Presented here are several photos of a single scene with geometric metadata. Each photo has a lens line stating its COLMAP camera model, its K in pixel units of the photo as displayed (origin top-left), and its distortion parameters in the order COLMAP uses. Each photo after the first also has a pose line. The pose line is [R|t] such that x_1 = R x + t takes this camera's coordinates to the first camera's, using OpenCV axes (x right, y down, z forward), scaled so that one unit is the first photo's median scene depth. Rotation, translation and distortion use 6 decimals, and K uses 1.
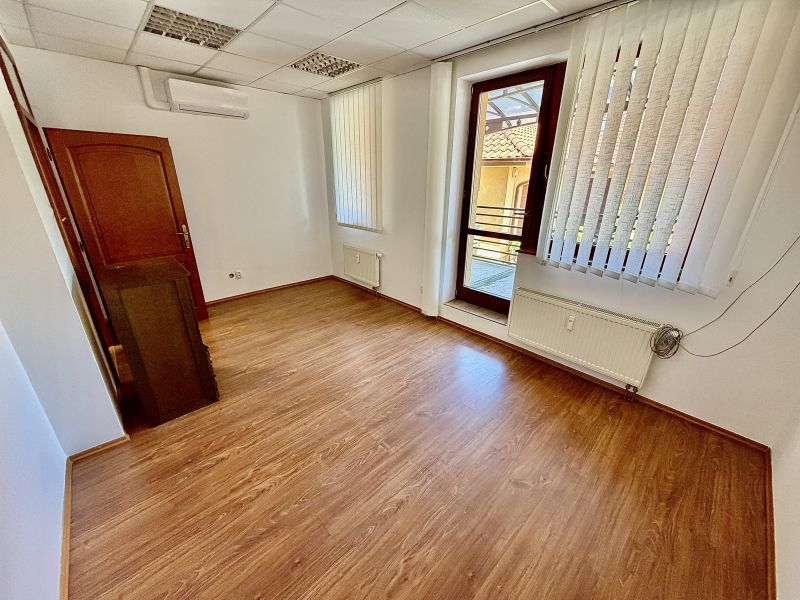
lens RADIAL K [[317.6, 0, 396.9], [0, 317.6, 298.5], [0, 0, 1]] dist [-0.000656, -0.000082]
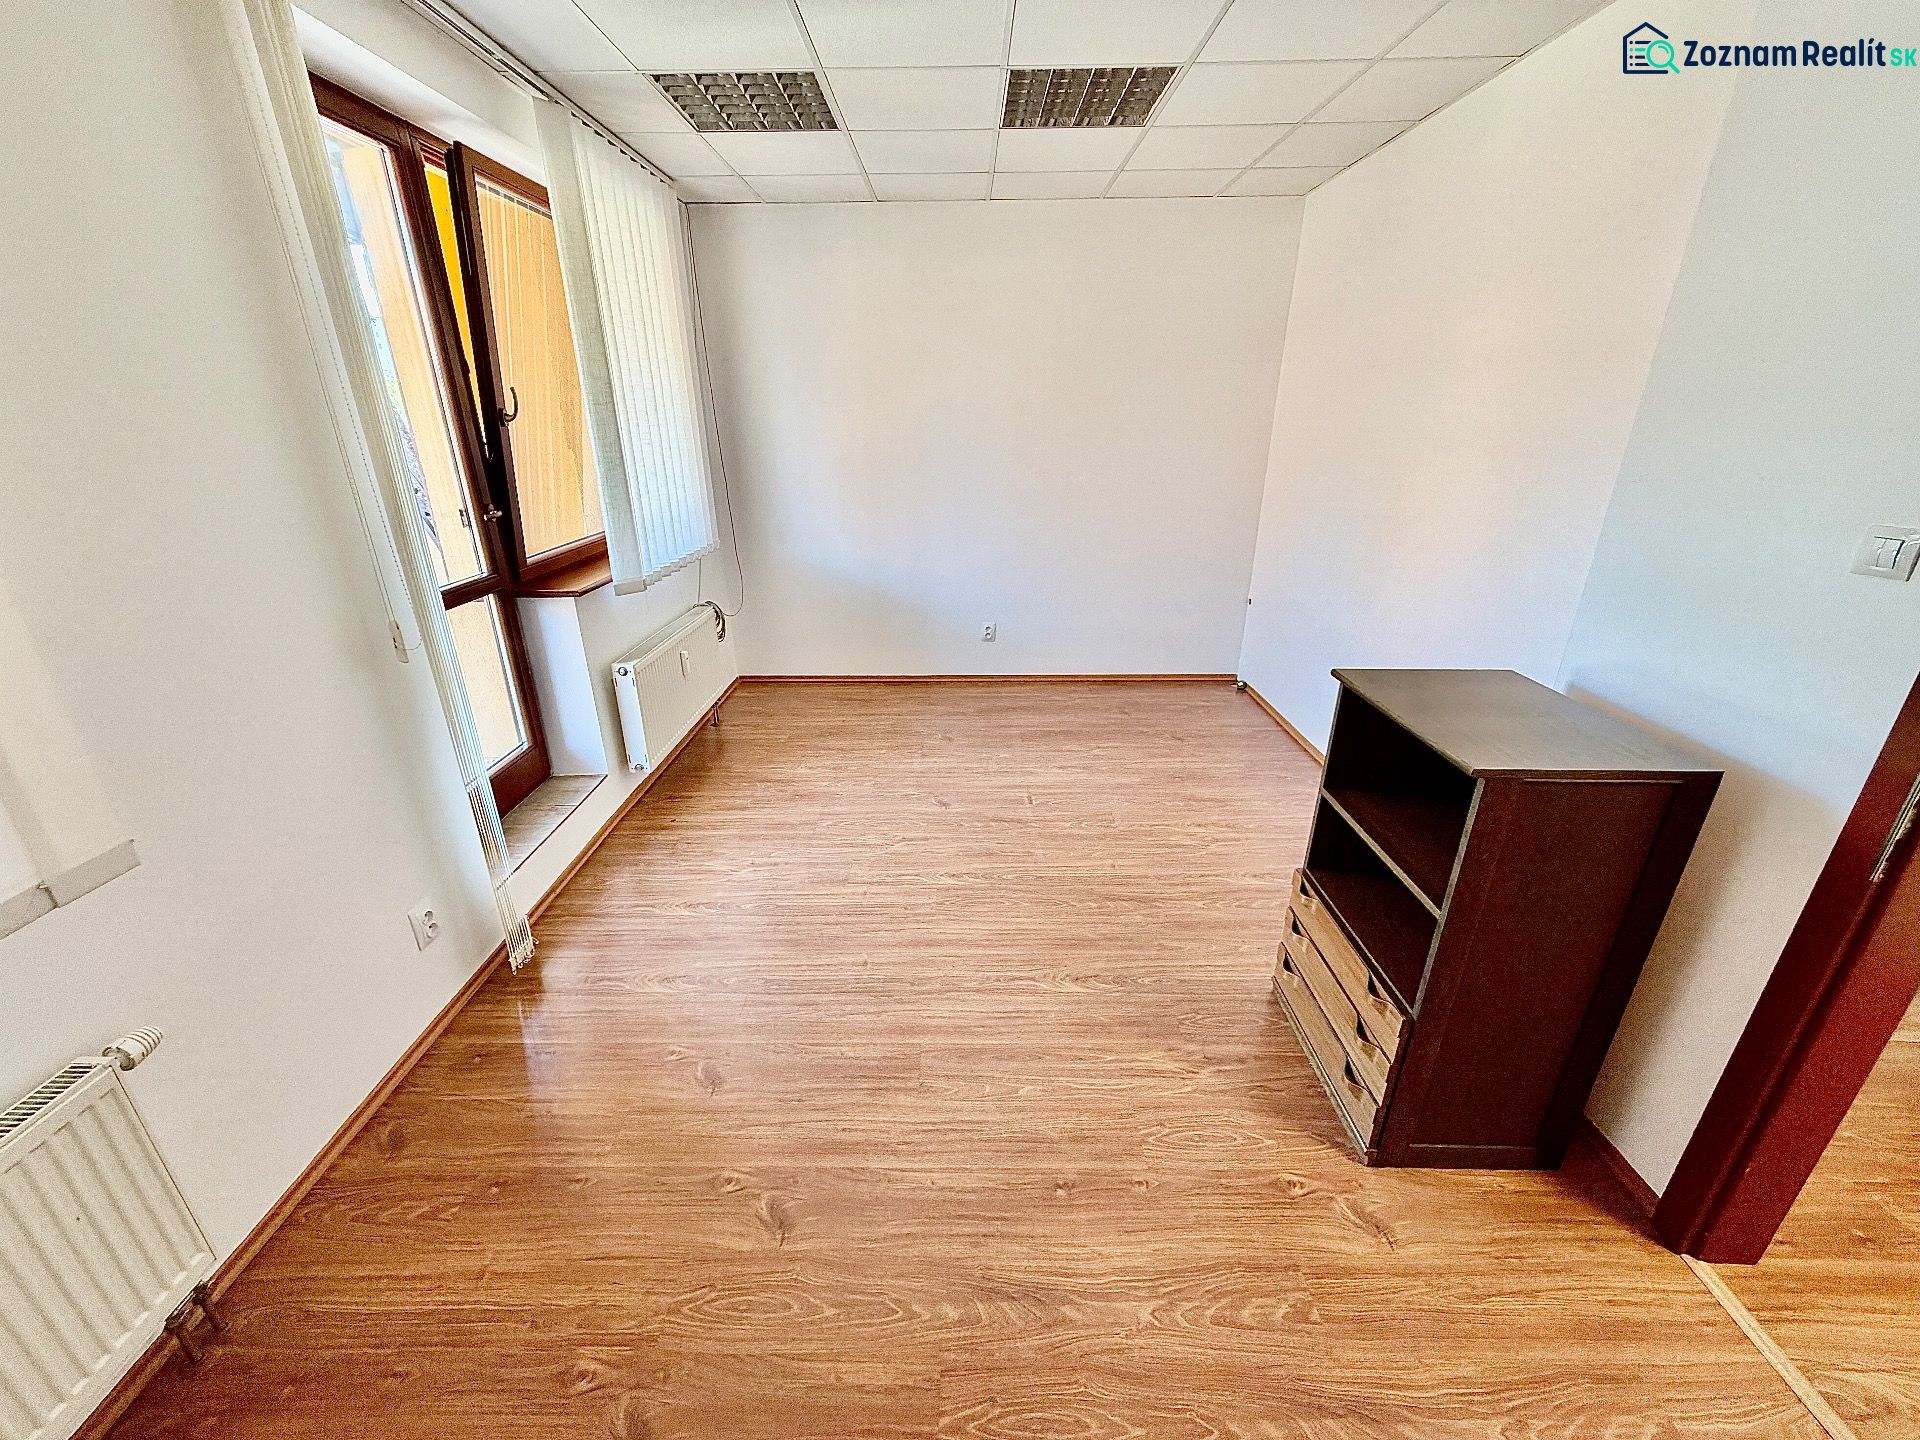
lens RADIAL K [[762.3, 0, 952.5], [0, 762.3, 716.3], [0, 0, 1]] dist [-0.000656, -0.000082]
pose [[-0.720007, -0.257829, 0.644294, -0.718262], [0.249950, 0.769762, 0.587359, -0.533107], [-0.647391, 0.583944, -0.489790, 1.378498]]
